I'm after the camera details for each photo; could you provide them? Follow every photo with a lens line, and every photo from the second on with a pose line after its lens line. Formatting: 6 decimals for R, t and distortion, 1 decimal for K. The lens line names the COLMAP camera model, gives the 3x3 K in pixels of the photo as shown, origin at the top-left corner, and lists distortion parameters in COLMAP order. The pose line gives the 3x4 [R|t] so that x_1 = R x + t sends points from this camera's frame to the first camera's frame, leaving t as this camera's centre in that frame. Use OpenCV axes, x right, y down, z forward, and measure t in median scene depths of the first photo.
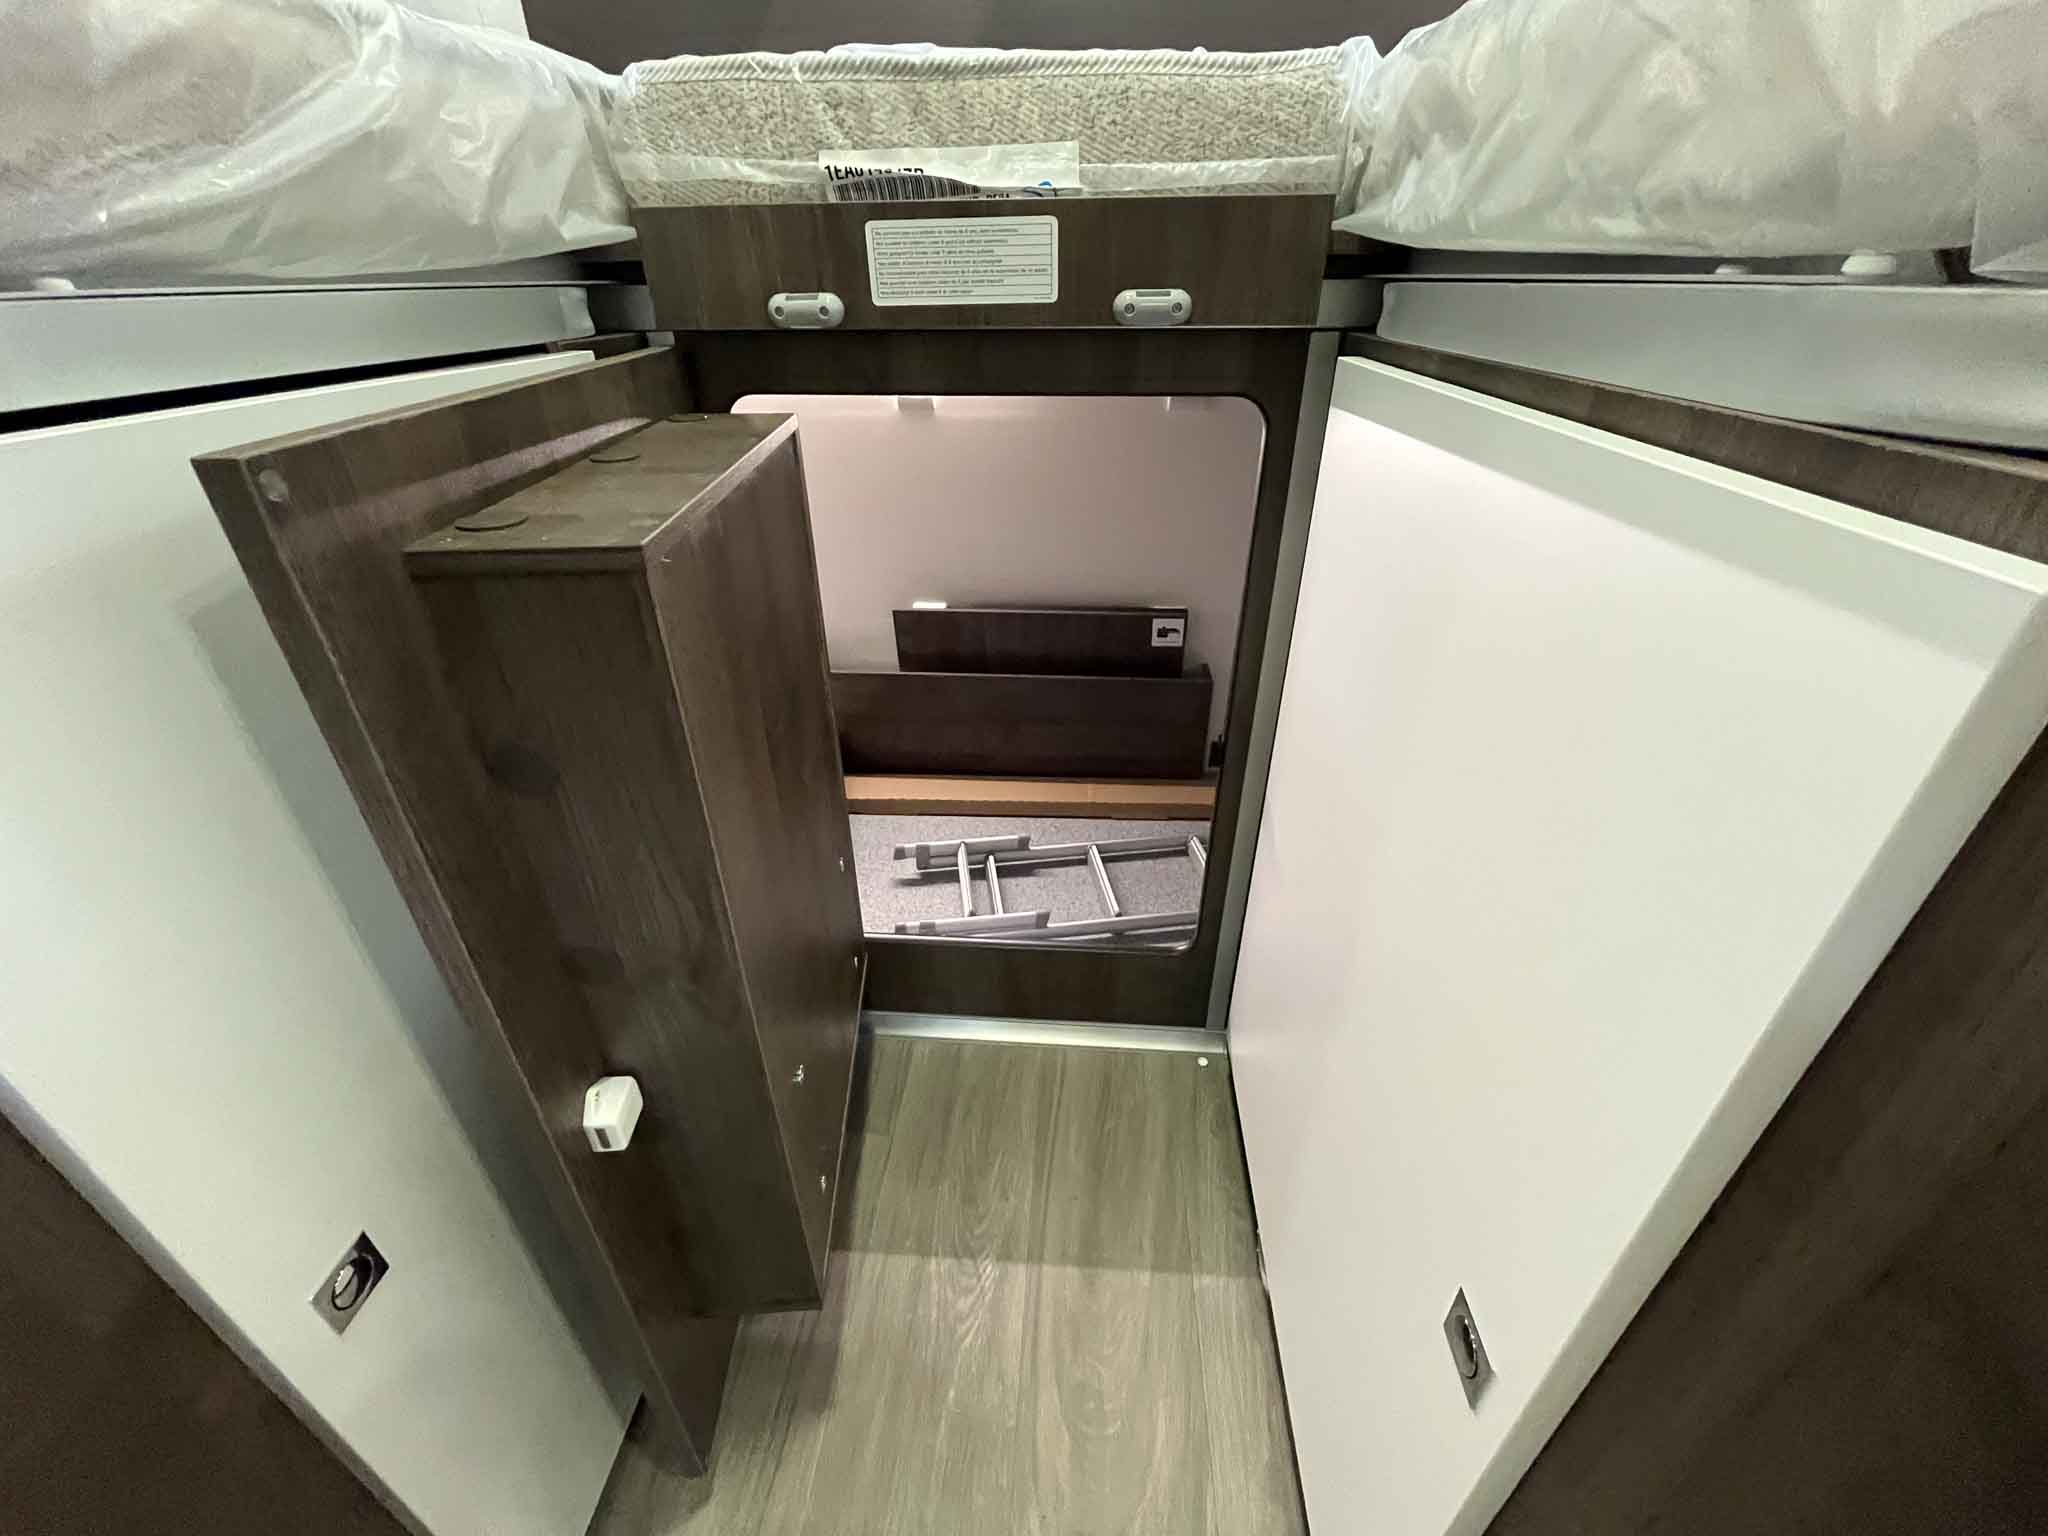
lens RADIAL K [[834.4, 0, 1028.1], [0, 834.4, 764.3], [0, 0, 1]] dist [0.000599, -0.001664]
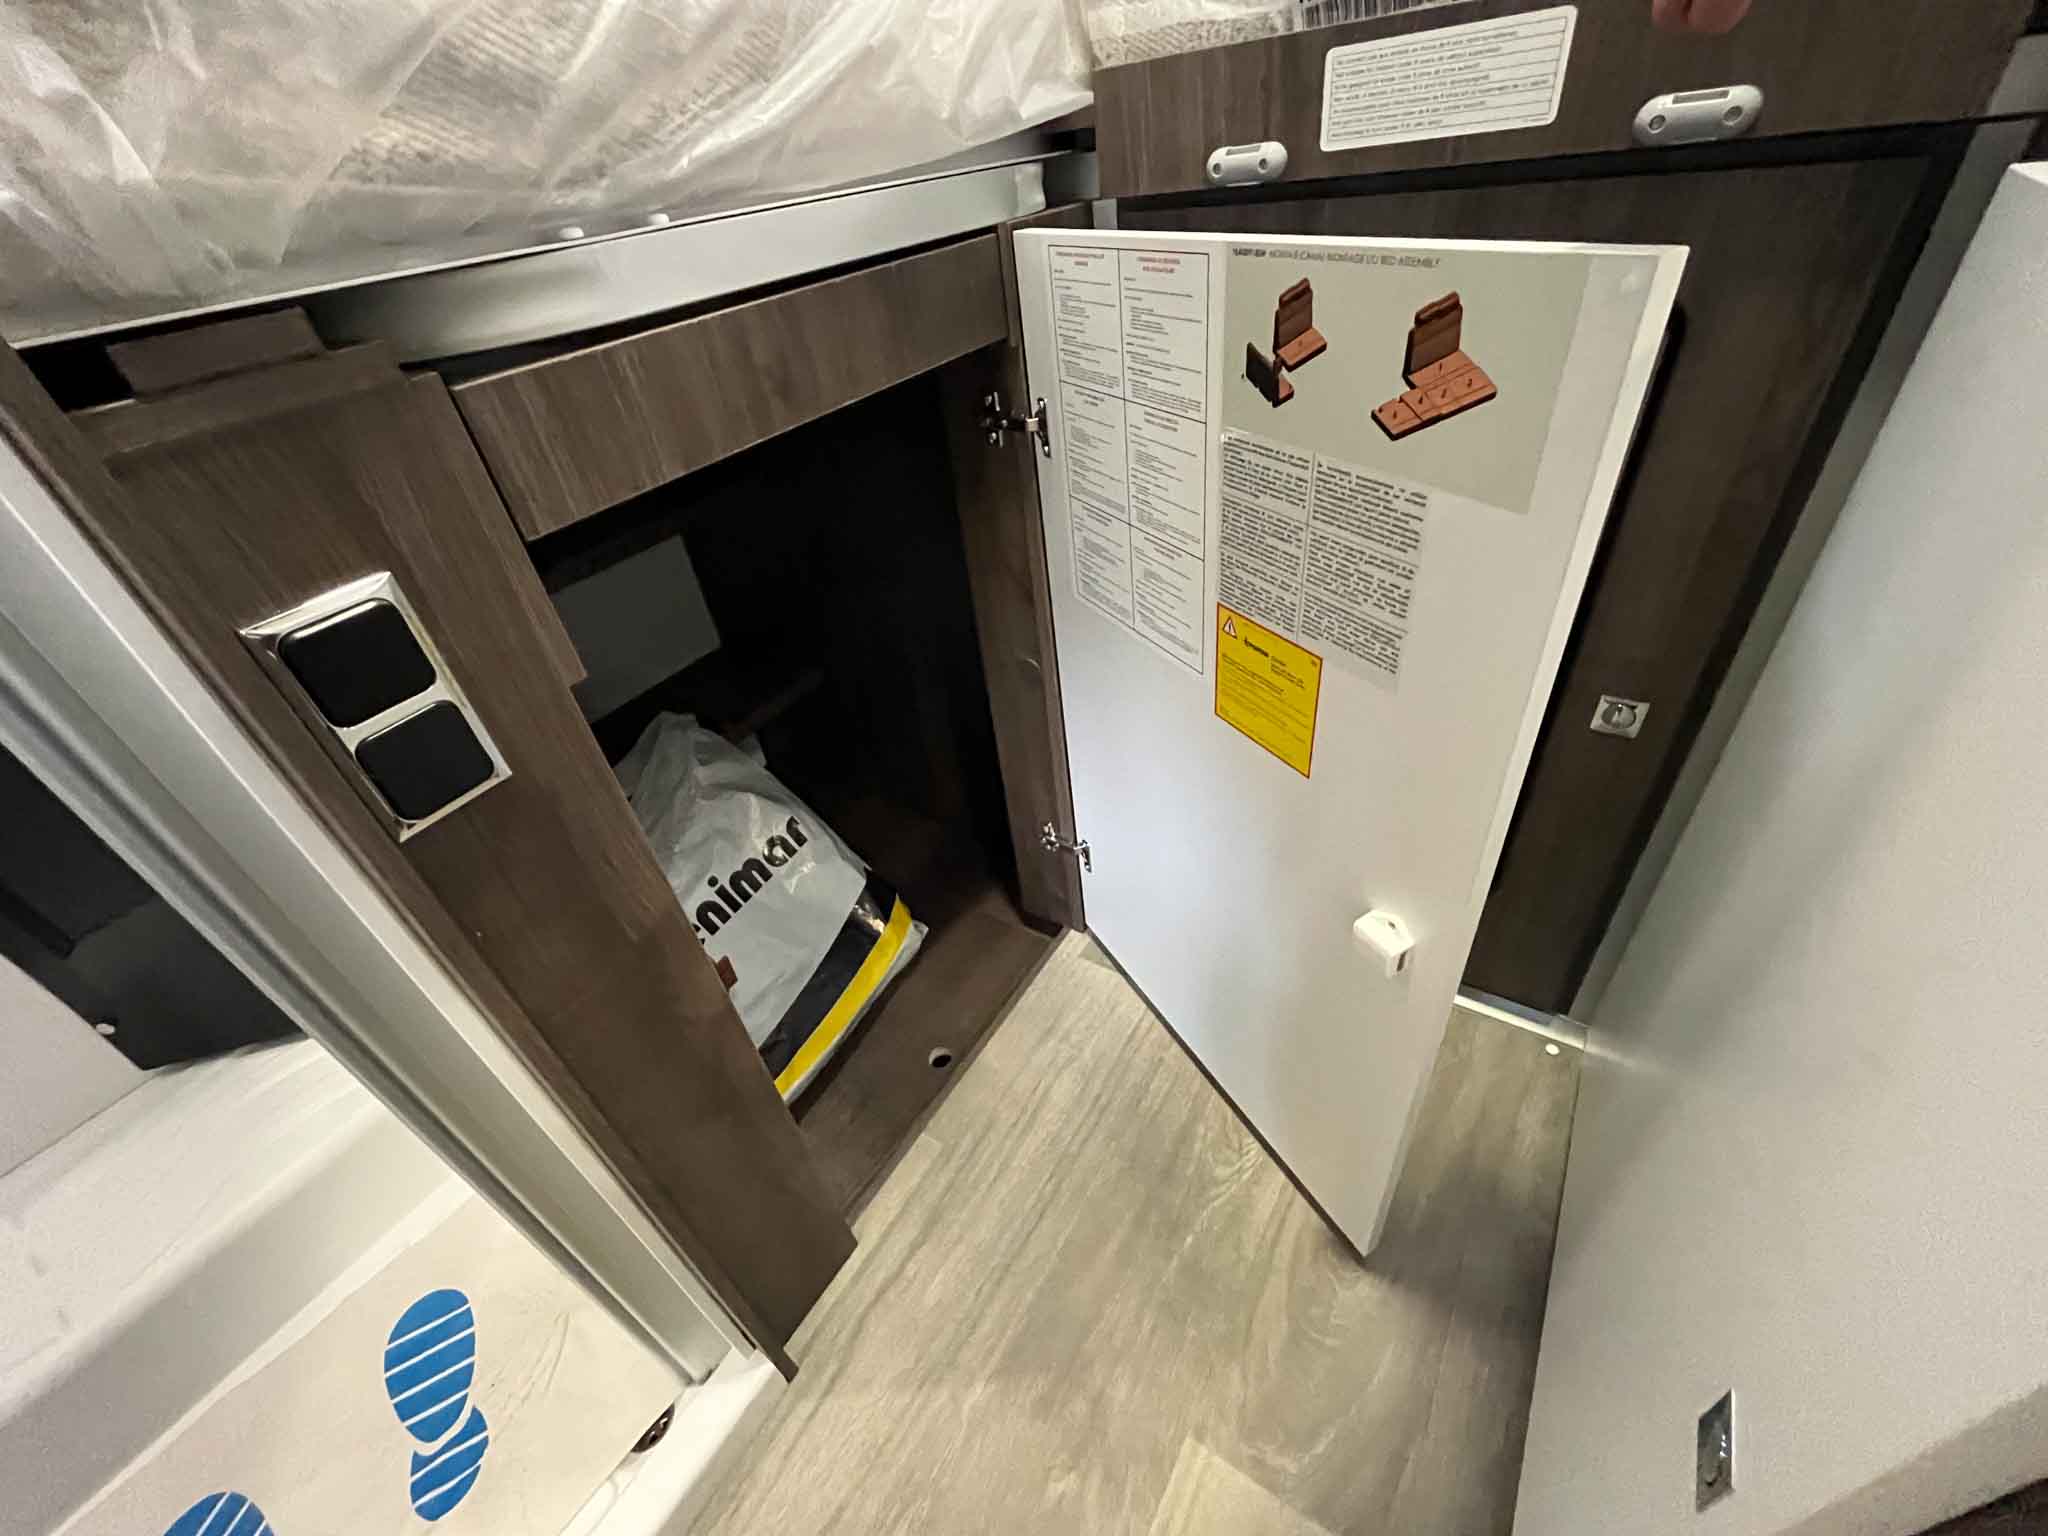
lens RADIAL K [[834.4, 0, 1024.6], [0, 834.4, 766.8], [0, 0, 1]] dist [0.000599, -0.001664]
pose [[0.871915, 0.216952, -0.438971, 0.079699], [-0.148938, 0.971516, 0.184320, -0.021340], [0.466456, -0.095332, 0.879392, -0.008145]]
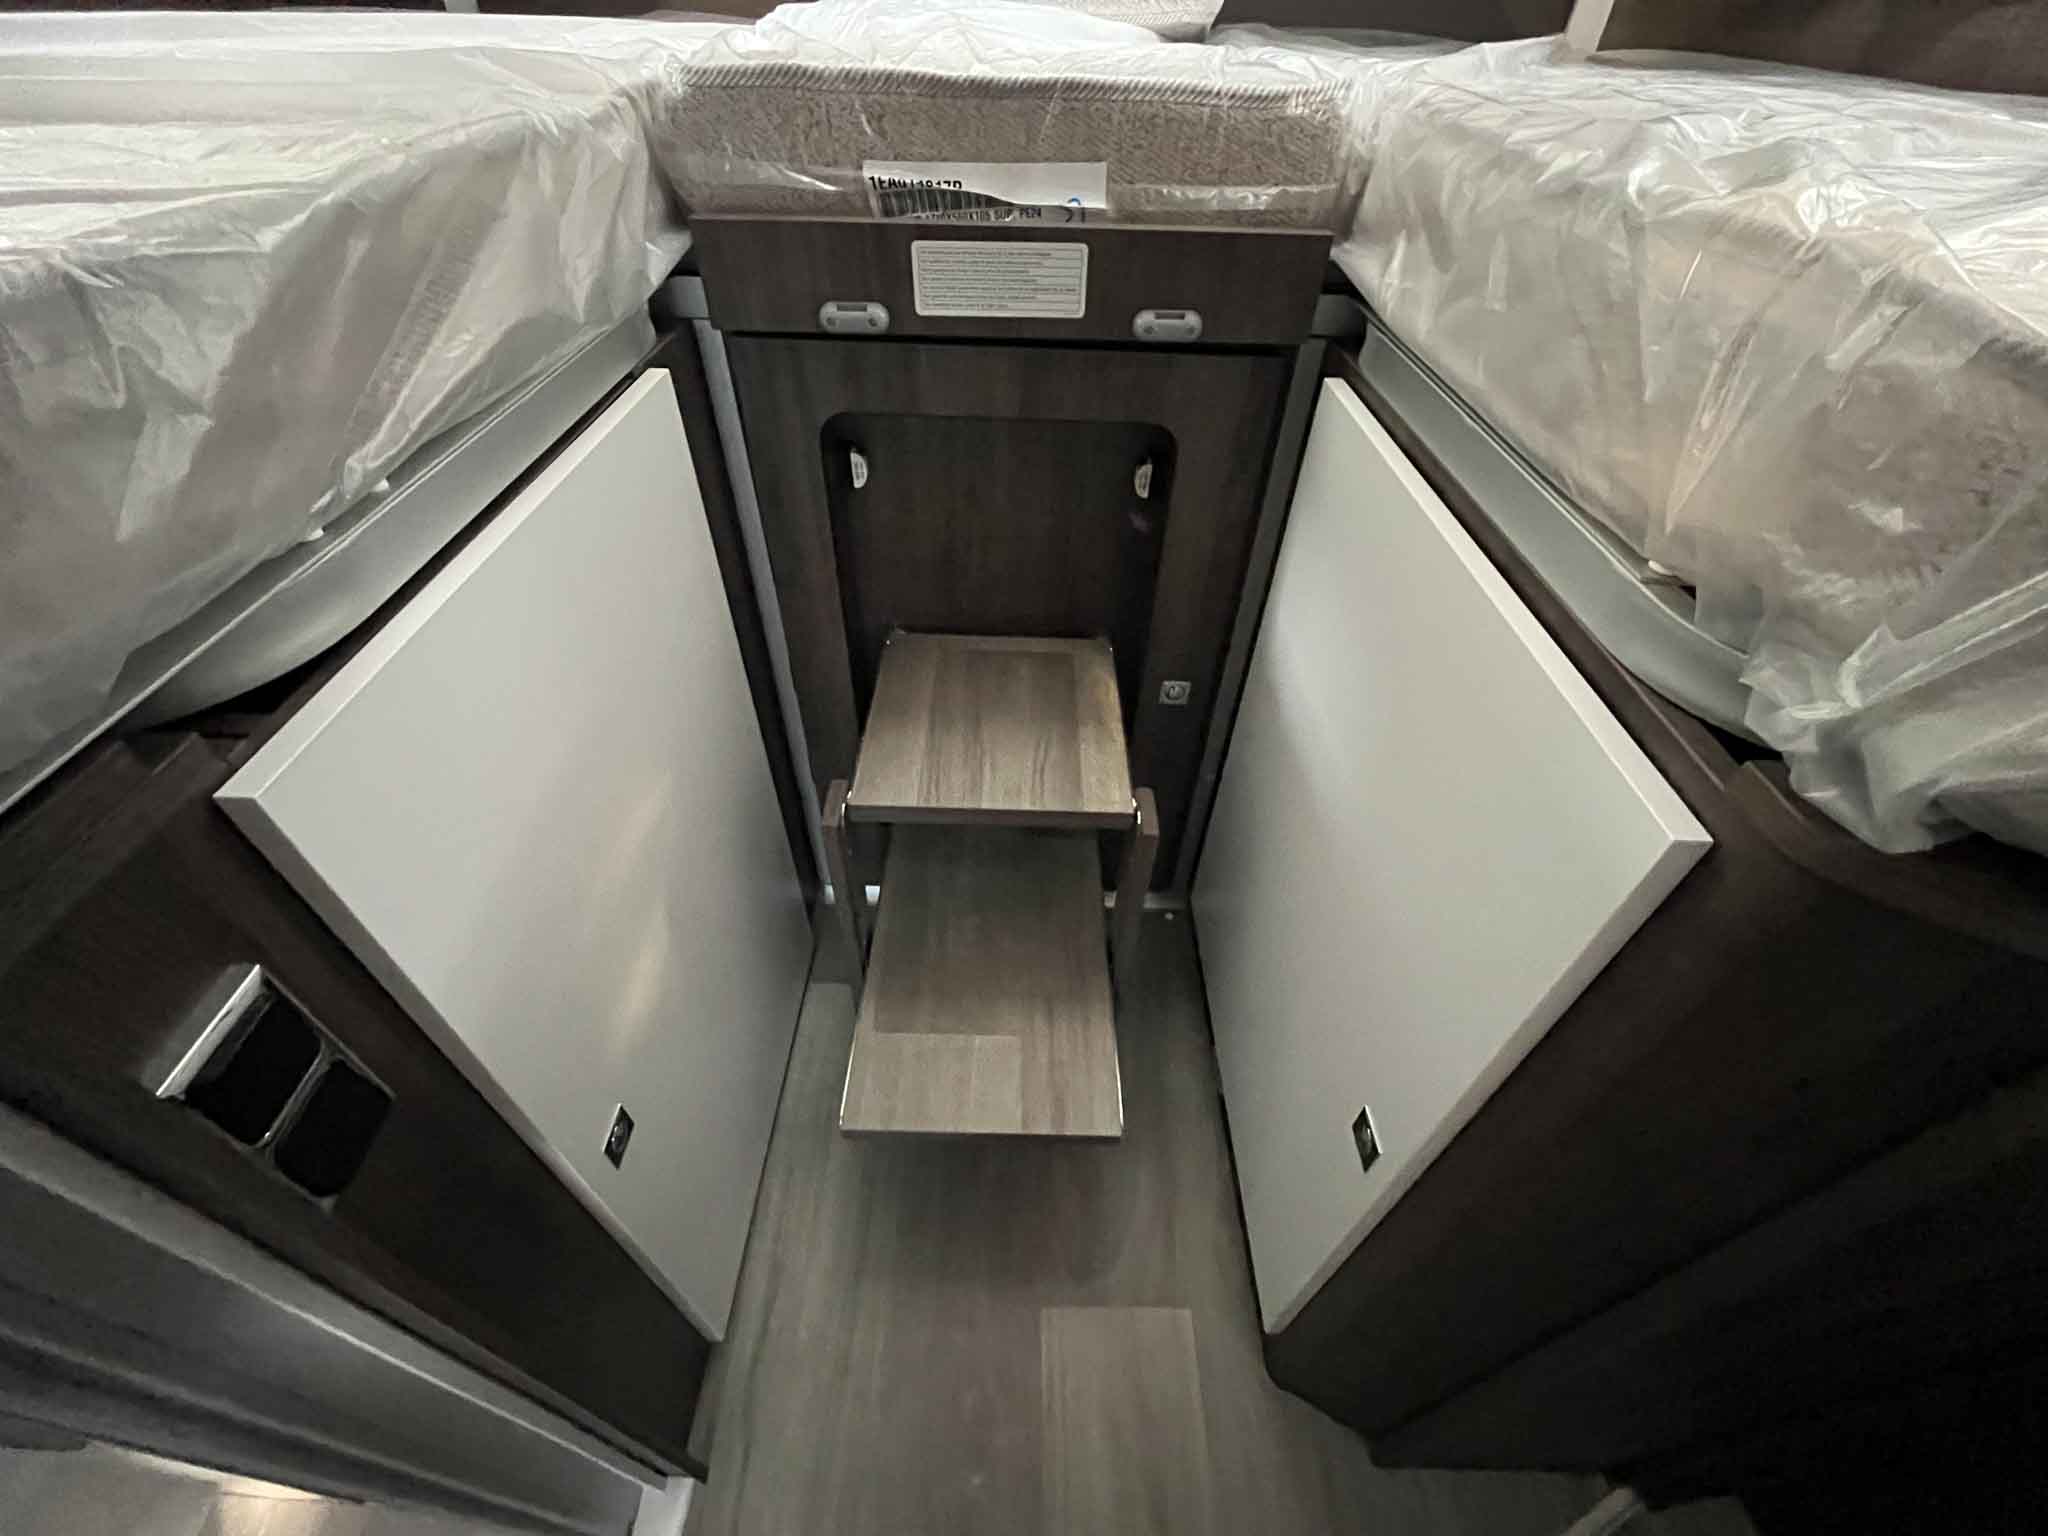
lens RADIAL K [[834.4, 0, 1026.8], [0, 834.4, 769.0], [0, 0, 1]] dist [0.000599, -0.001664]
pose [[0.997652, -0.020335, 0.065397, -0.129789], [0.005638, 0.976047, 0.217485, -0.212811], [-0.068253, -0.216606, 0.973870, -0.220990]]
